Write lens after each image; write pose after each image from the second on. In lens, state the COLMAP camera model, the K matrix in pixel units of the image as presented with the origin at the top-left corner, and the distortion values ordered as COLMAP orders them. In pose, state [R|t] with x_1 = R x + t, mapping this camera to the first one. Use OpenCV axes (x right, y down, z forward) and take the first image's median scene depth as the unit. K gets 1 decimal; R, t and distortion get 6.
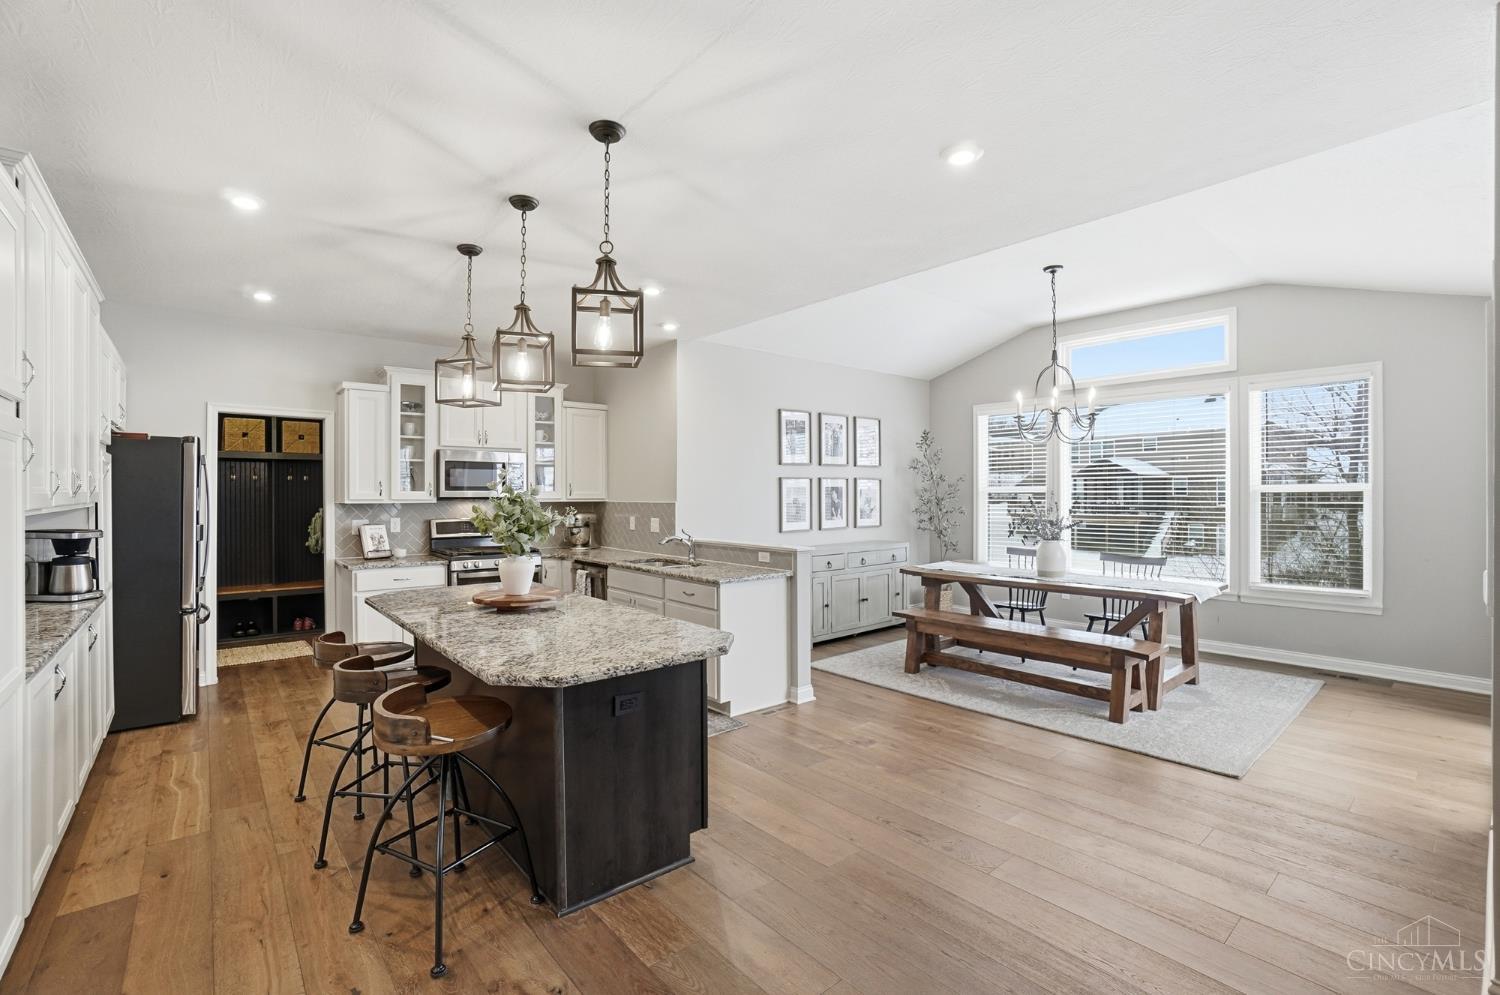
lens RADIAL K [[653.4, 0, 742.7], [0, 653.4, 496.1], [0, 0, 1]] dist [-0.062532, 0.021663]
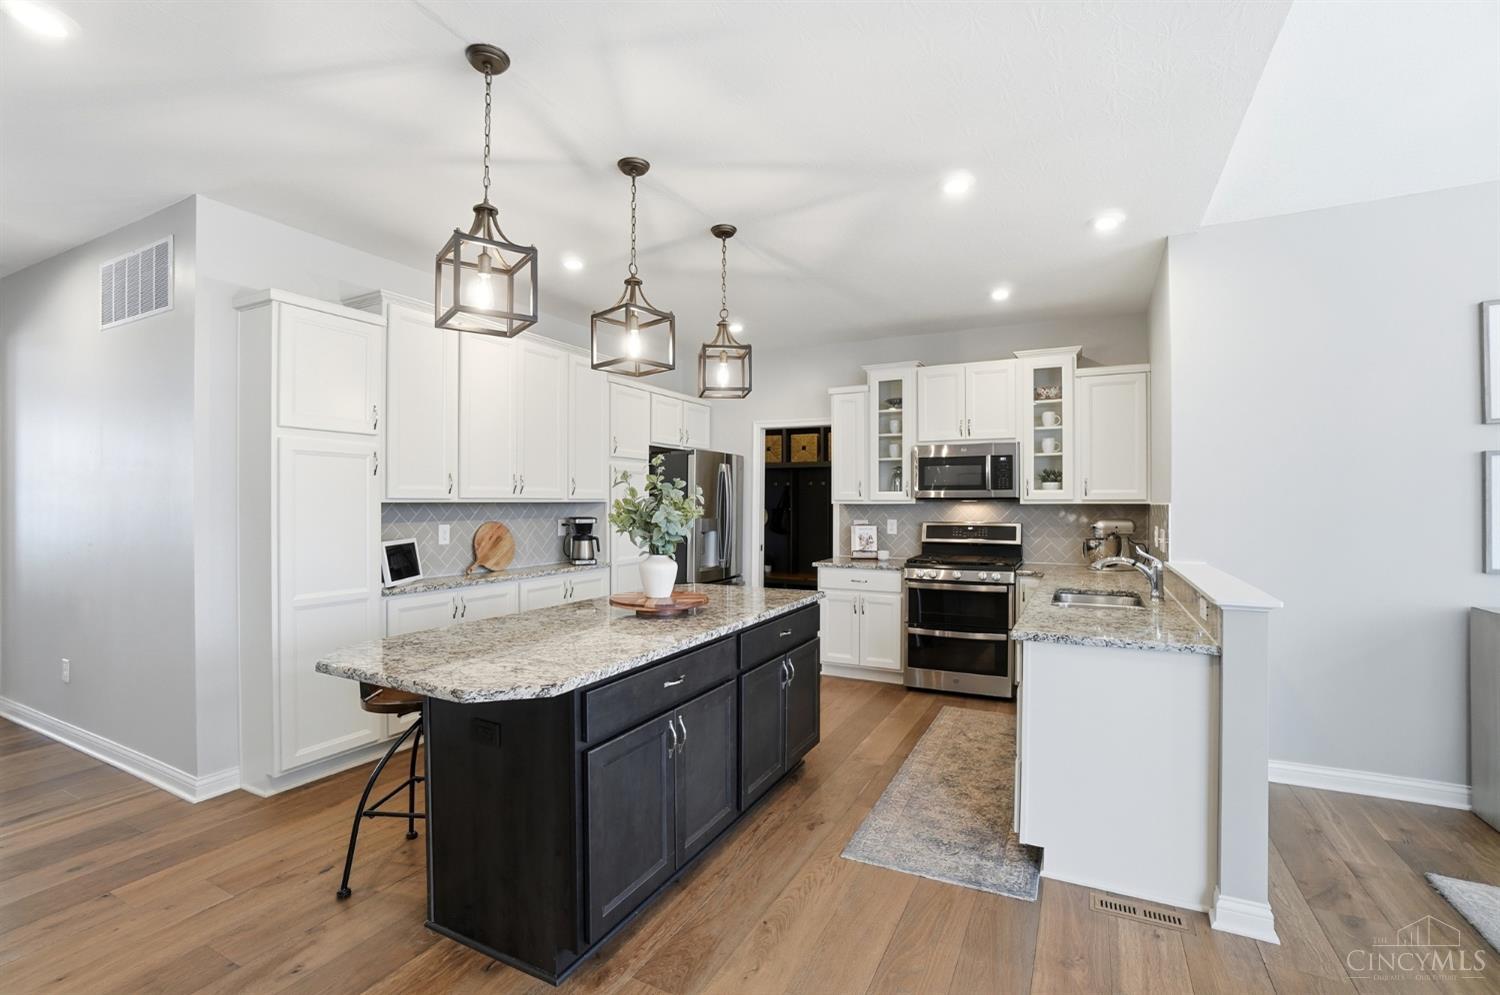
lens RADIAL K [[667.6, 0, 746.7], [0, 667.6, 504.2], [0, 0, 1]] dist [-0.067630, 0.029018]
pose [[0.397844, 0.001901, -0.917451, 0.325217], [-0.004115, 0.999991, 0.000288, 0.012805], [0.917444, 0.003661, 0.397849, 0.434942]]
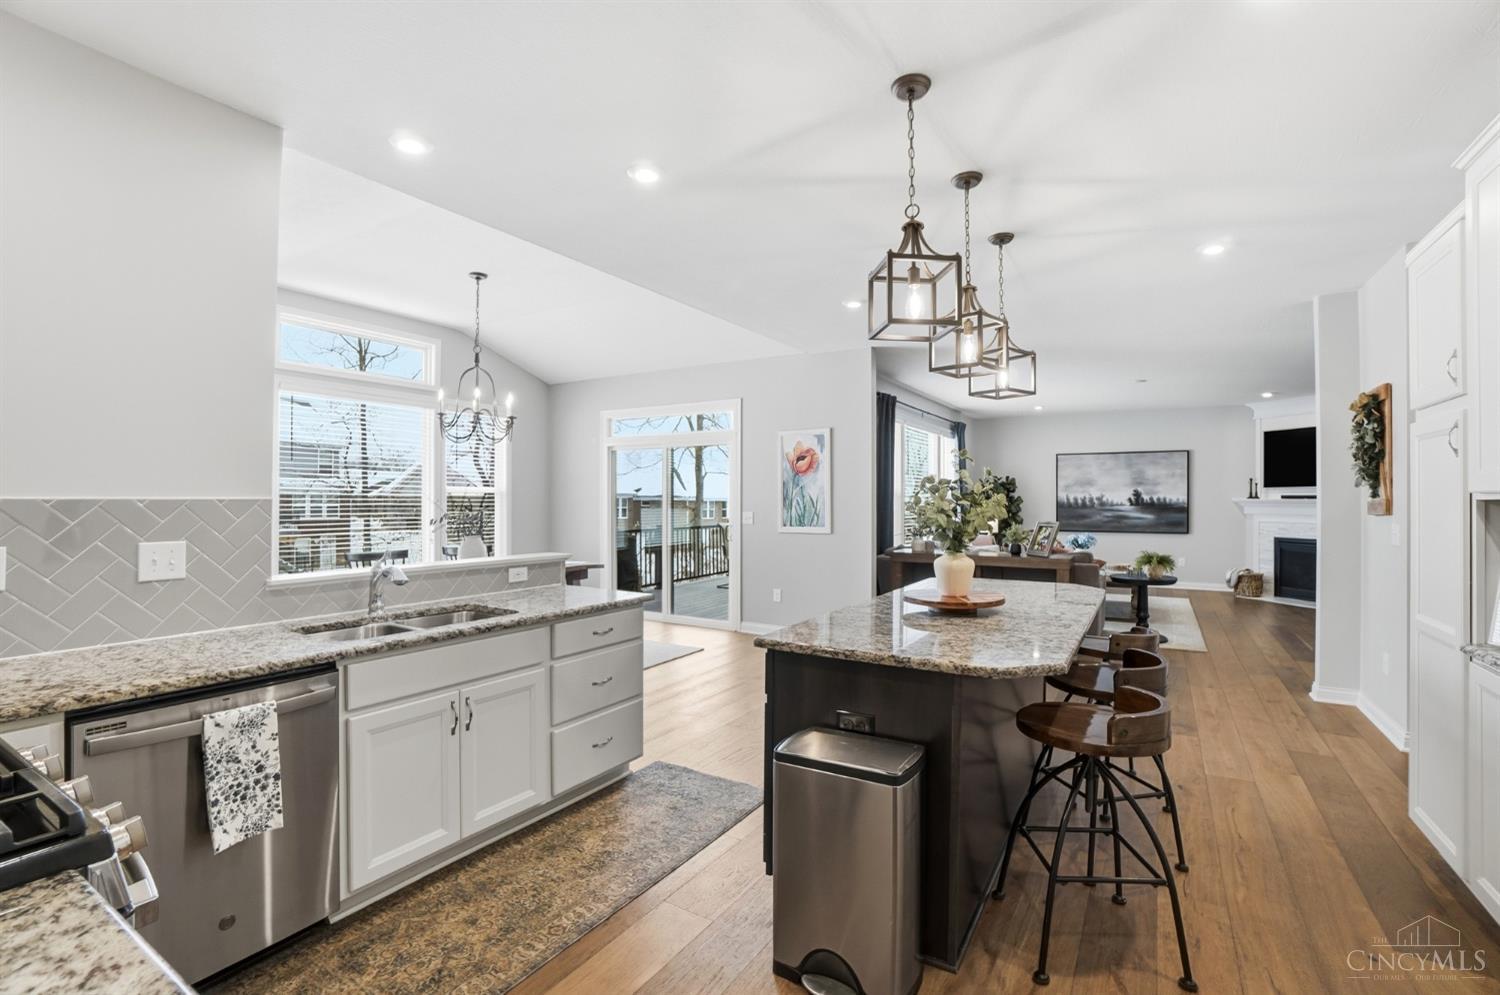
lens RADIAL K [[665.8, 0, 741.7], [0, 665.8, 496.1], [0, 0, 1]] dist [-0.064985, 0.022704]
pose [[-0.315167, 0.009184, 0.948992, -0.647664], [-0.000298, 0.999952, -0.009776, 0.014384], [-0.949036, -0.003364, -0.315150, 0.909485]]
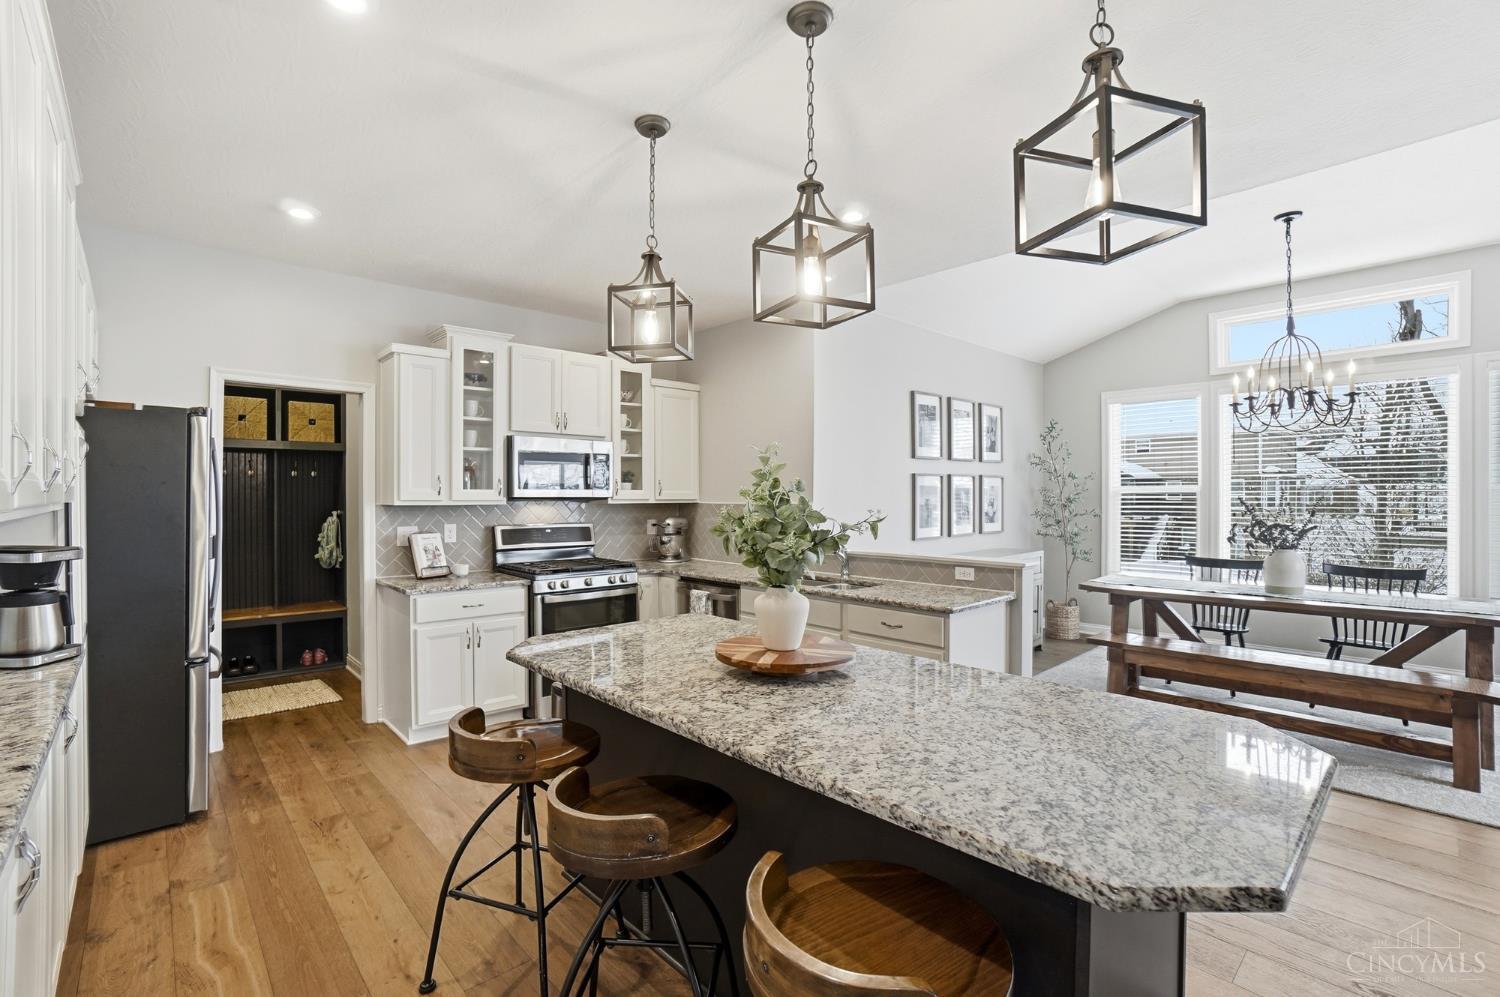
lens RADIAL K [[665.8, 0, 741.7], [0, 665.8, 497.1], [0, 0, 1]] dist [-0.064985, 0.022704]
pose [[0.998993, 0.000102, 0.044861, -0.247829], [0.000004, 0.999997, -0.002372, 0.003944], [-0.044861, 0.002370, 0.998990, 0.213094]]
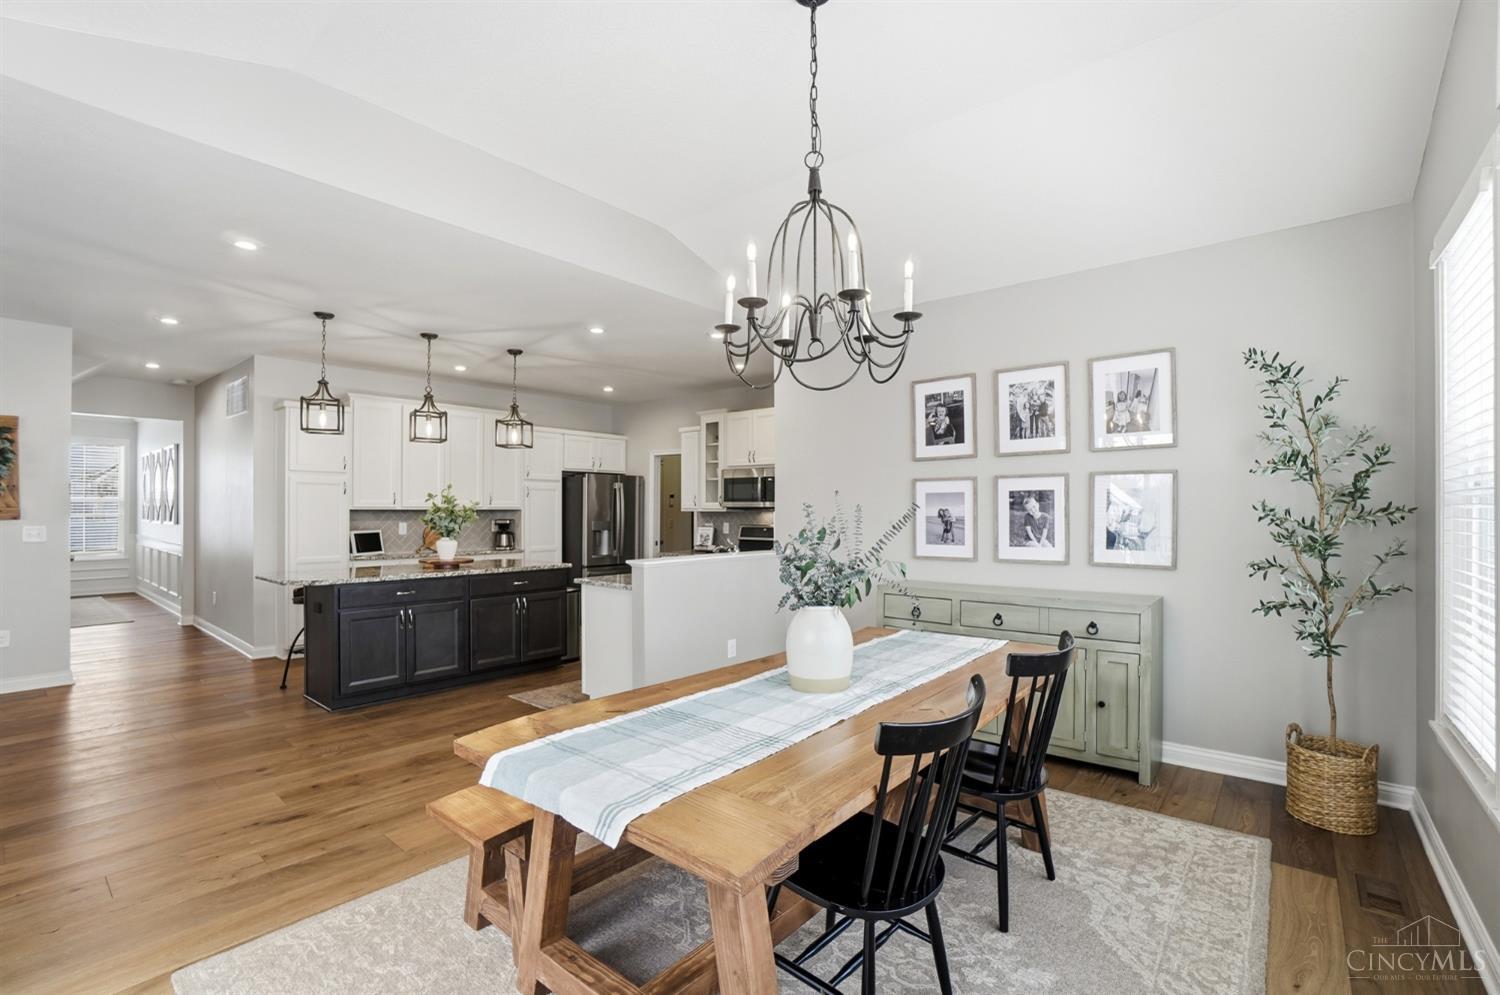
lens RADIAL K [[667.6, 0, 746.7], [0, 667.6, 504.2], [0, 0, 1]] dist [-0.067630, 0.029018]
pose [[0.190856, -0.006658, -0.981595, 0.899278], [-0.007752, 0.999936, -0.008290, 0.007702], [0.981587, 0.009191, 0.190793, 0.852694]]
